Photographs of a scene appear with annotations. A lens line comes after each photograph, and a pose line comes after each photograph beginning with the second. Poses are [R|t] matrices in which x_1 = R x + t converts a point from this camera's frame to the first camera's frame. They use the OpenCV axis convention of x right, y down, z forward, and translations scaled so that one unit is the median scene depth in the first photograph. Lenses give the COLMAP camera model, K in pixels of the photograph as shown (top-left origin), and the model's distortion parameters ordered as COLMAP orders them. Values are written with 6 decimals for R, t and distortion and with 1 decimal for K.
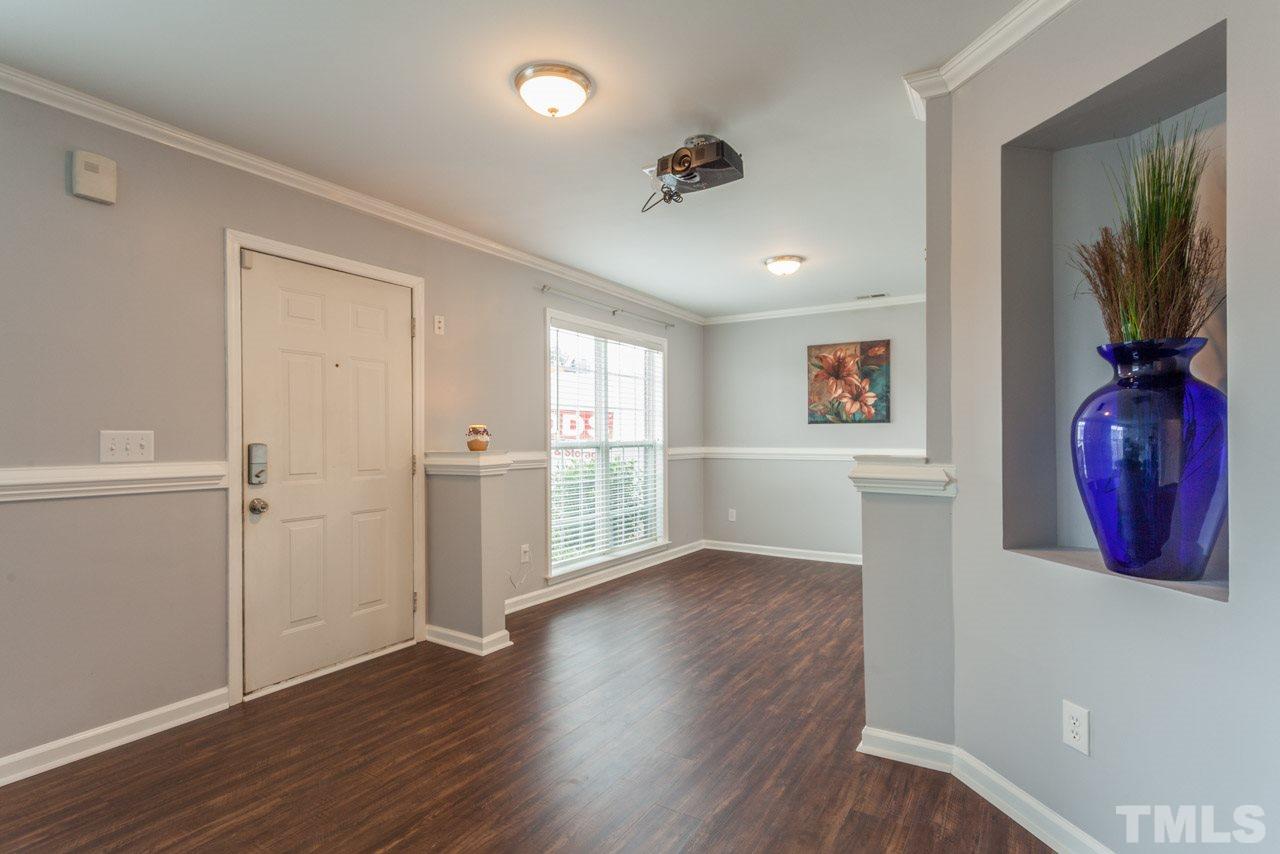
lens RADIAL K [[628.8, 0, 635.2], [0, 628.8, 438.1], [0, 0, 1]] dist [0.001729, -0.000028]
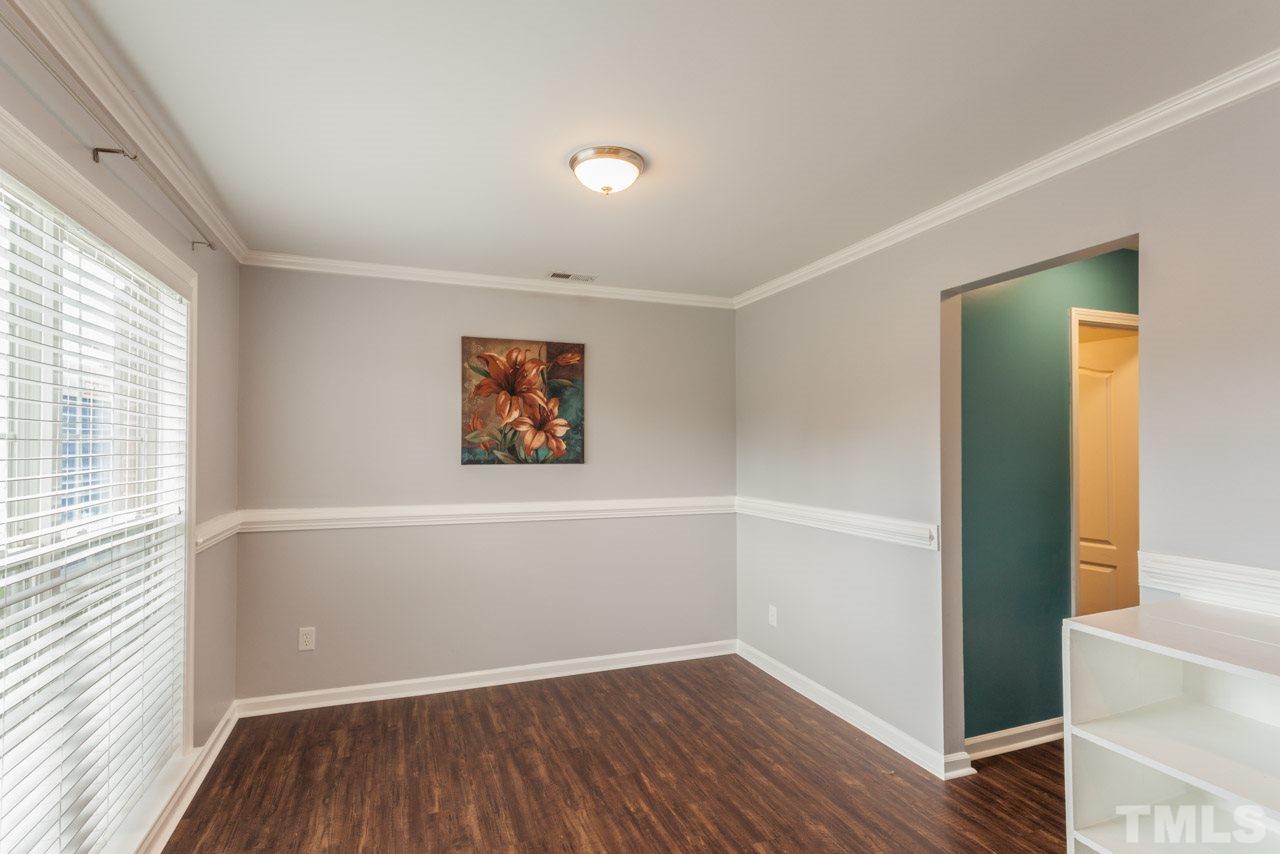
lens RADIAL K [[628.8, 0, 635.2], [0, 628.8, 438.1], [0, 0, 1]] dist [0.001729, -0.000028]
pose [[0.598926, 0.016481, 0.800635, -0.115752], [0.000298, 0.999784, -0.020803, -0.037035], [-0.800804, 0.012698, 0.598791, 0.523376]]
